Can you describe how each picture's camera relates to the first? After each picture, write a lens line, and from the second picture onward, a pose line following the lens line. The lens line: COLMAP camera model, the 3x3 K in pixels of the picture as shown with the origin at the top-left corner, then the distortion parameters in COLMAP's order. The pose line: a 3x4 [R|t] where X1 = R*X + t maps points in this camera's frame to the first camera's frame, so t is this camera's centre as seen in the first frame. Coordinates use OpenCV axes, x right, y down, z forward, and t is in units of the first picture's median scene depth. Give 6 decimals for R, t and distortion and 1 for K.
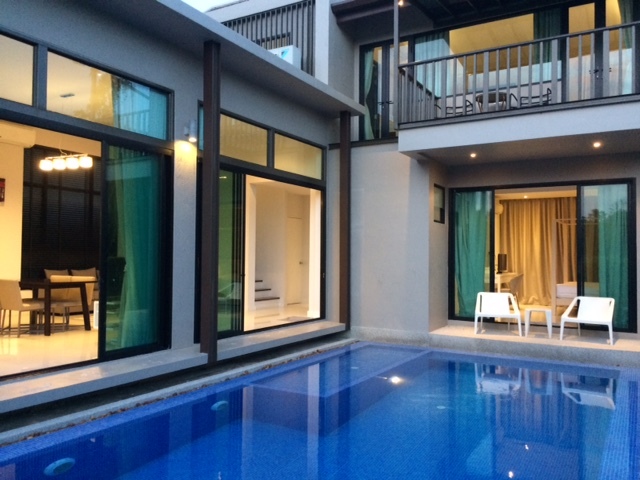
lens RADIAL K [[543.0, 0, 319.5], [0, 543.0, 238.9], [0, 0, 1]] dist [0.058710, -0.065471]
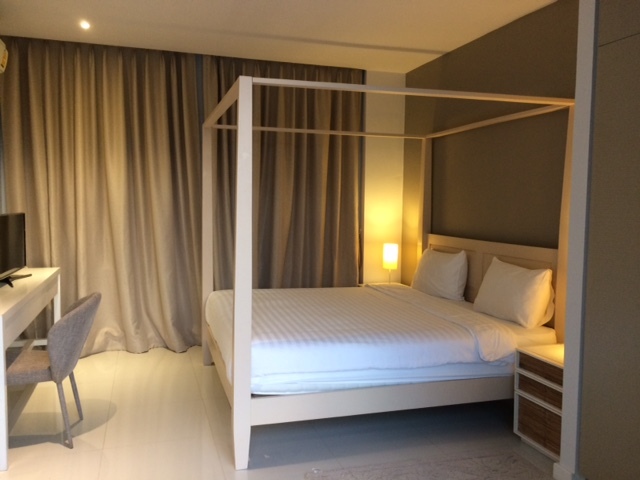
lens RADIAL K [[543.0, 0, 319.3], [0, 543.0, 239.9], [0, 0, 1]] dist [0.058710, -0.065471]
pose [[0.683421, -0.053309, 0.728075, 0.229924], [-0.025974, 0.994923, 0.097229, 0.009810], [-0.729562, -0.085359, 0.678567, 0.665431]]
